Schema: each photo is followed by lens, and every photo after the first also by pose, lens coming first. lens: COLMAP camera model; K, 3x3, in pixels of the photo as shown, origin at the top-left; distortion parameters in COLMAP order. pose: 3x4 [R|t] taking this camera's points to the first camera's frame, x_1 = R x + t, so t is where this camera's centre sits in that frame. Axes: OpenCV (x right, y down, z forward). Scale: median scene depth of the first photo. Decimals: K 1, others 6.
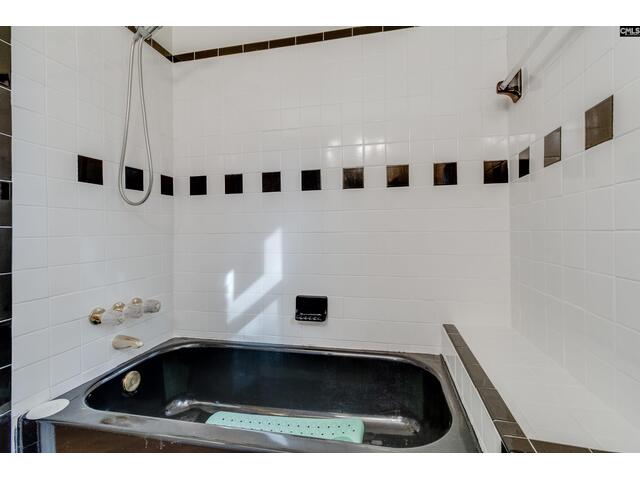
lens RADIAL K [[297.3, 0, 322.9], [0, 297.3, 231.1], [0, 0, 1]] dist [0.001149, 0.000268]
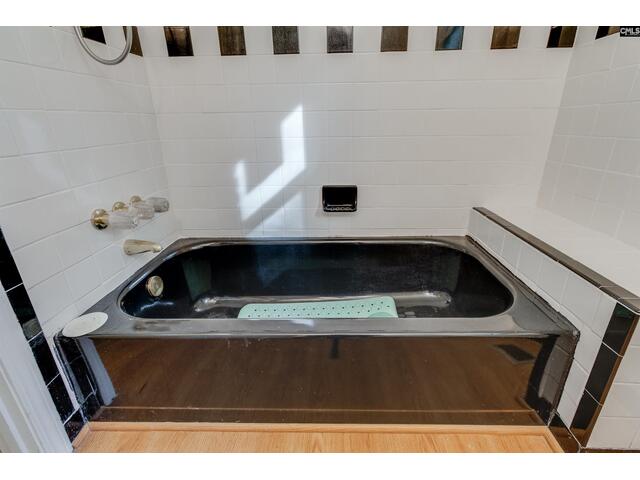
lens RADIAL K [[297.3, 0, 322.9], [0, 297.3, 231.1], [0, 0, 1]] dist [0.001149, 0.000268]
pose [[0.983304, -0.064898, 0.170002, -0.268937], [0.002826, 0.939573, 0.342337, 0.038481], [-0.181946, -0.336141, 0.924070, 0.123621]]
